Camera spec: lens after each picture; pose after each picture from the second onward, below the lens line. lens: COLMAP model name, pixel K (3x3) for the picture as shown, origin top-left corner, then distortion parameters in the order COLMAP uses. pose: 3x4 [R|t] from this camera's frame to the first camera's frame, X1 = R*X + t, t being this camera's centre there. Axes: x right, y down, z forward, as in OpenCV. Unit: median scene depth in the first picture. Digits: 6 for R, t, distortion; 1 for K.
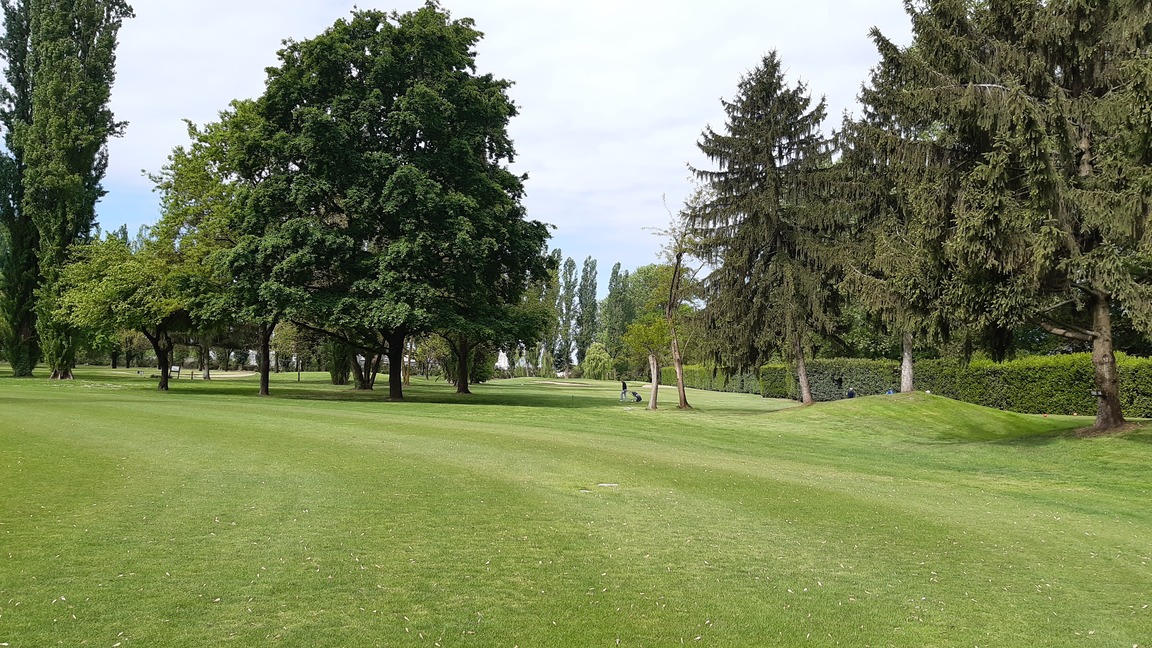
lens RADIAL K [[848.3, 0, 577.0], [0, 848.3, 347.2], [0, 0, 1]] dist [0.053486, -0.109456]
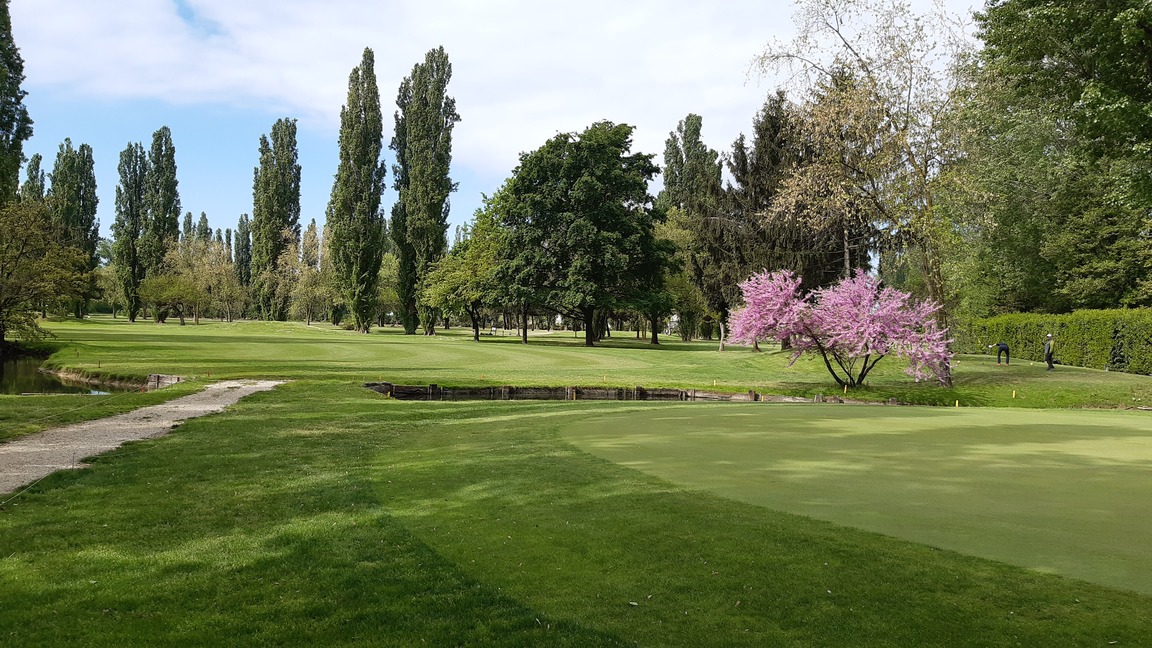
lens RADIAL K [[848.3, 0, 577.0], [0, 848.3, 347.2], [0, 0, 1]] dist [0.053486, -0.109456]
pose [[0.923221, 0.002263, -0.384262, 0.404596], [0.016666, 0.998806, 0.045924, -0.015395], [0.383908, -0.048802, 0.922081, -0.578008]]
